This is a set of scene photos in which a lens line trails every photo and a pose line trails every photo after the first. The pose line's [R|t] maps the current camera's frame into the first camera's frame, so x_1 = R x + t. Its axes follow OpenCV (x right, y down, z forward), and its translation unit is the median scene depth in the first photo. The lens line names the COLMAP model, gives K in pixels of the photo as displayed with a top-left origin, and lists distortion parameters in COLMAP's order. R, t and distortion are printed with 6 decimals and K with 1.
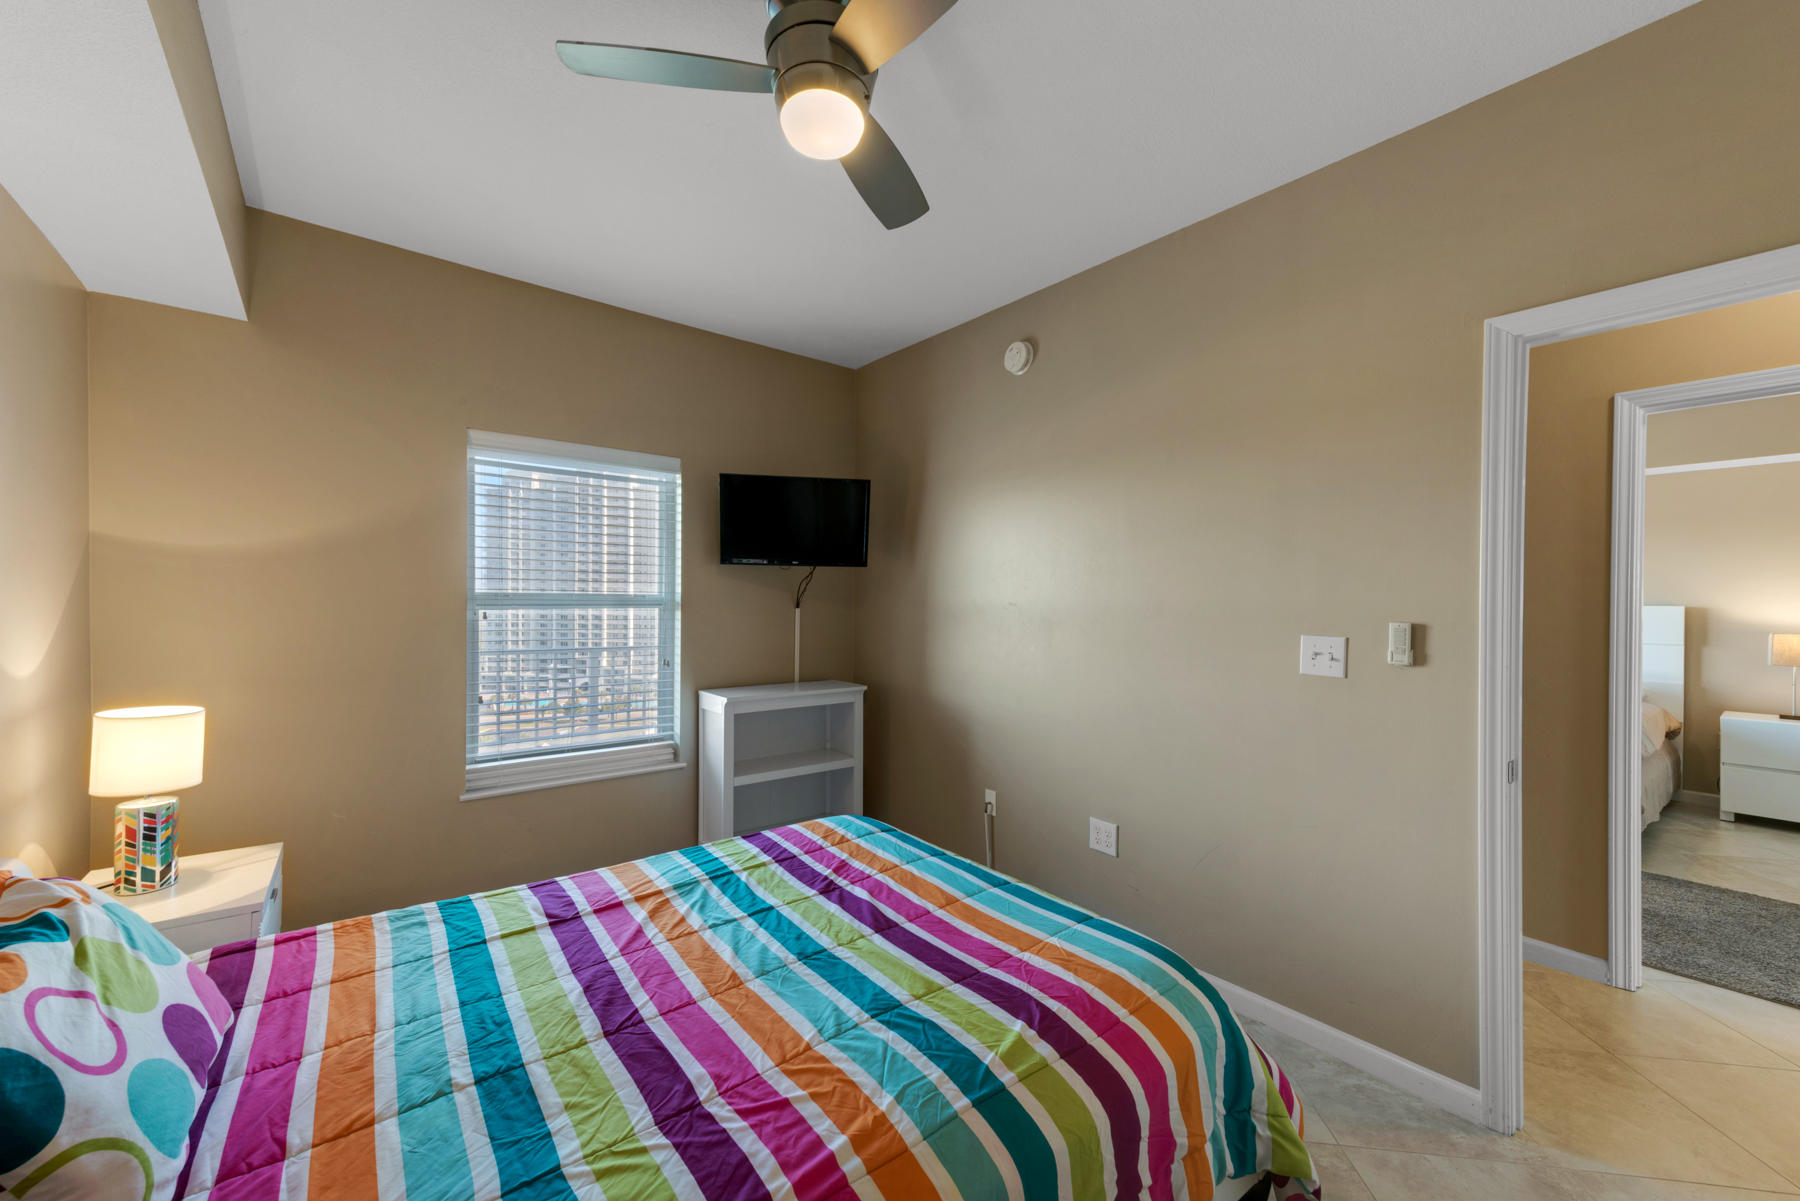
lens RADIAL K [[714.3, 0, 900.6], [0, 714.3, 595.8], [0, 0, 1]] dist [0.013039, -0.000733]
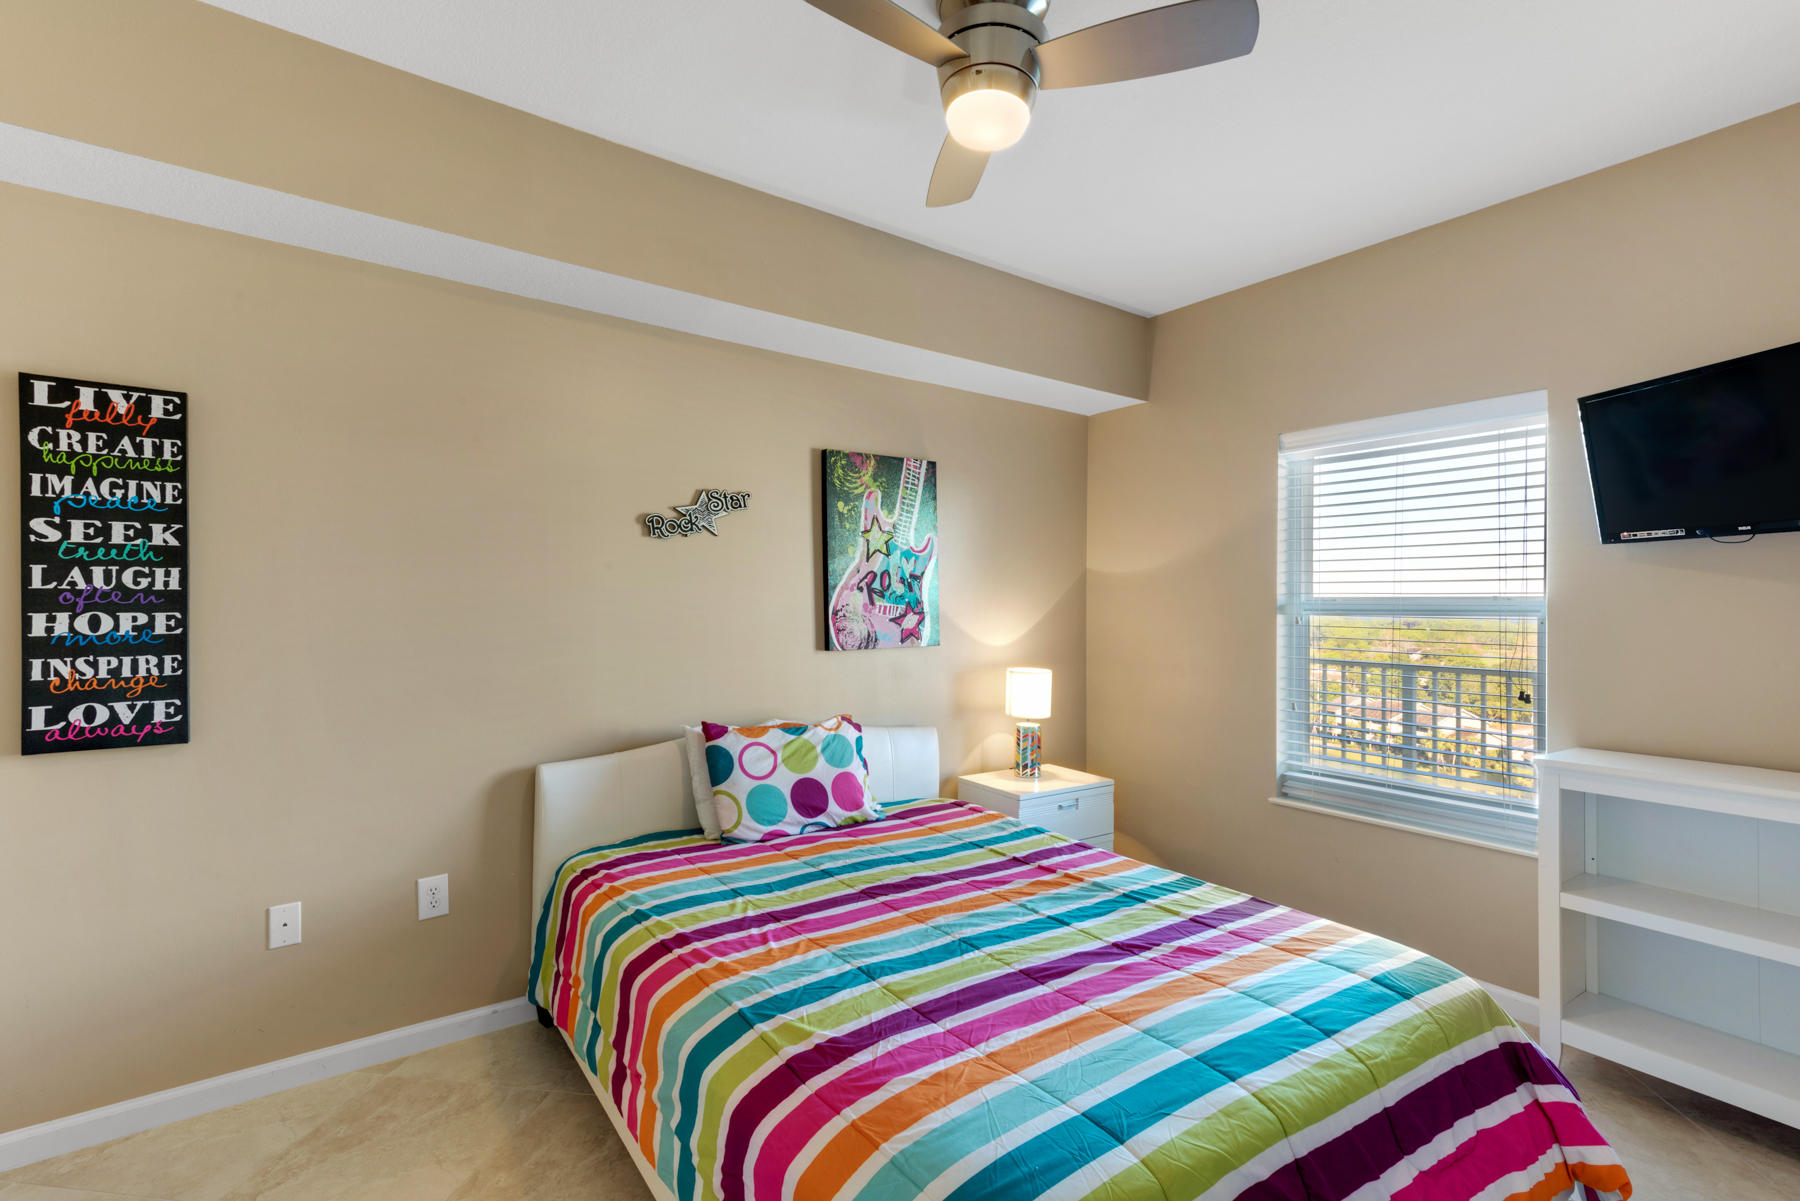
lens RADIAL K [[830.4, 0, 897.7], [0, 830.4, 601.0], [0, 0, 1]] dist [0.012837, -0.002598]
pose [[-0.054429, -0.009480, -0.998473, 0.885179], [-0.004796, 0.999946, -0.009233, 0.023302], [0.998506, 0.004286, -0.054471, 0.802584]]
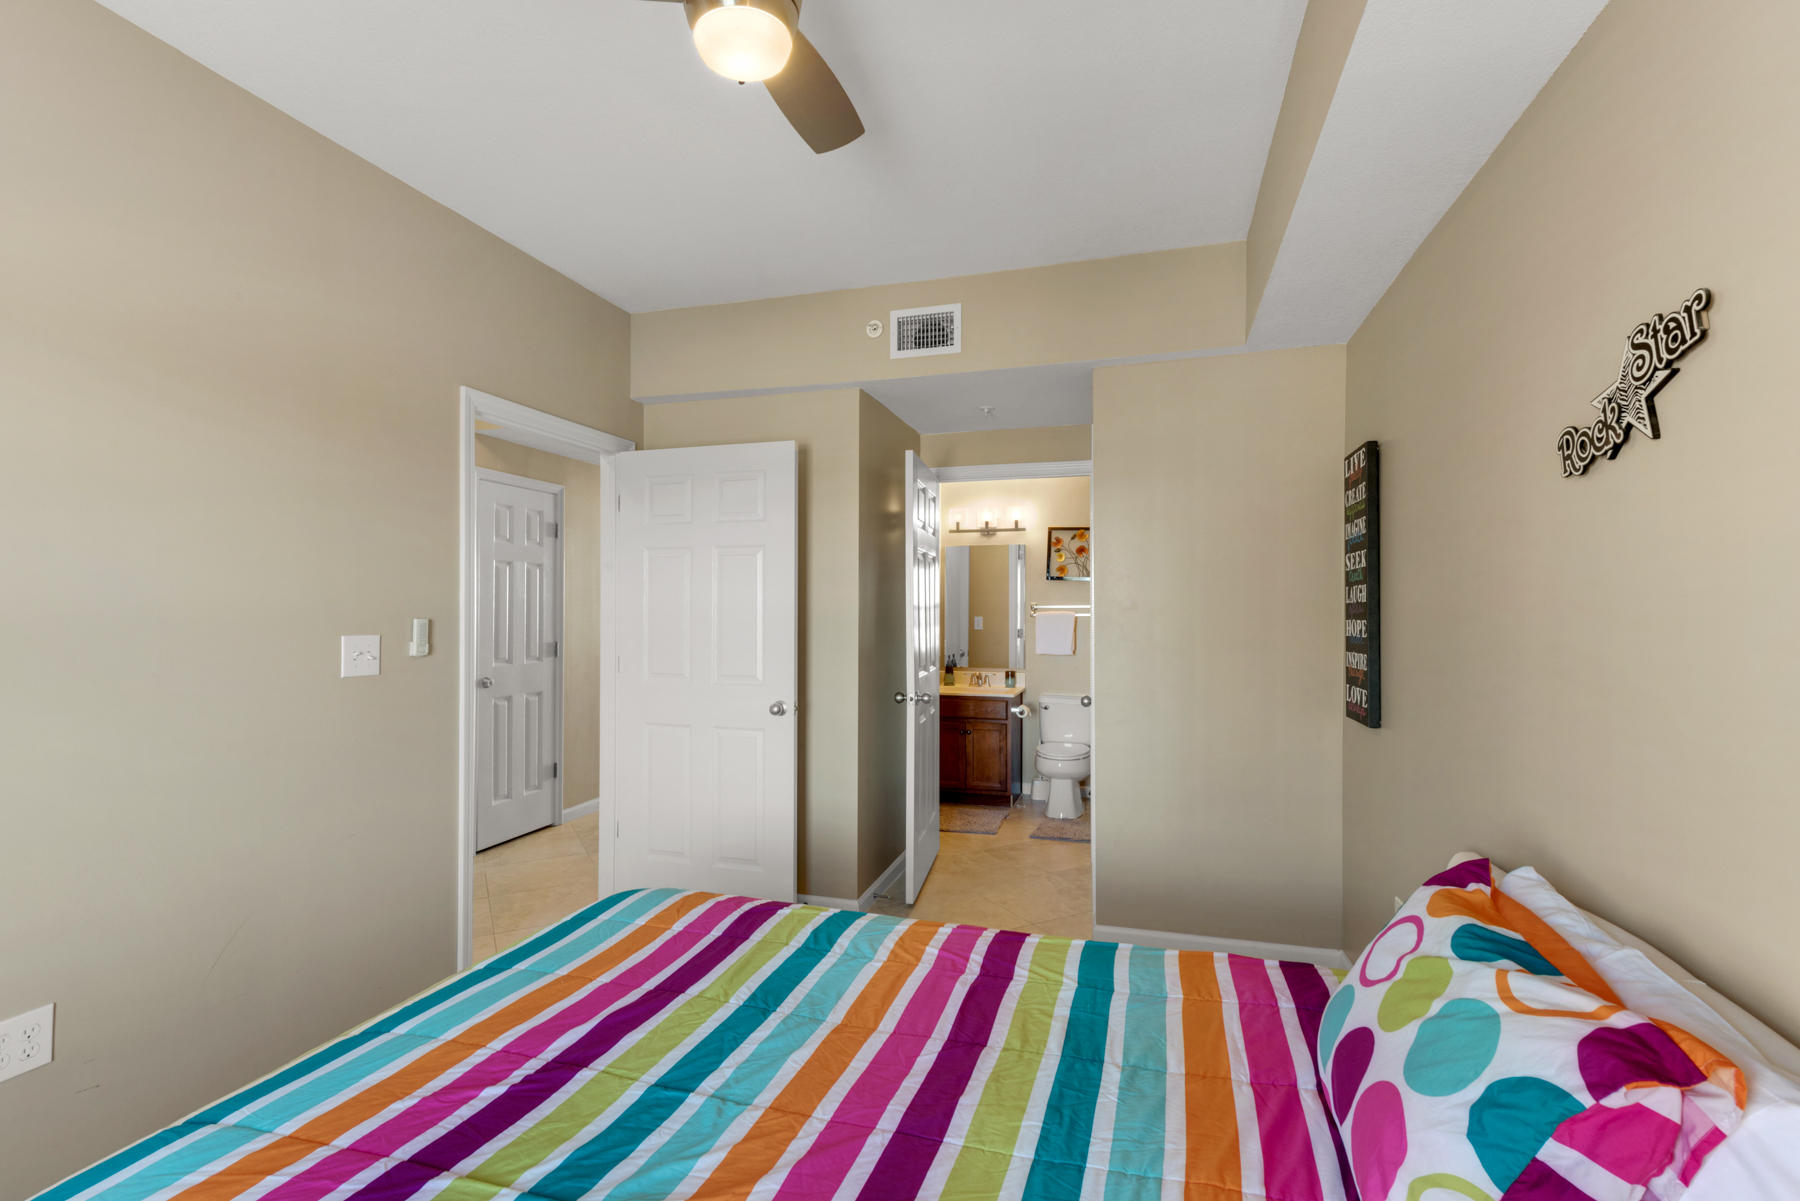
lens RADIAL K [[830.4, 0, 899.3], [0, 830.4, 598.3], [0, 0, 1]] dist [0.012837, -0.002598]
pose [[-0.567036, -0.001772, 0.823691, -0.873678], [-0.005656, 0.999982, -0.001743, 0.004127], [-0.823674, -0.005648, -0.567036, 1.193254]]
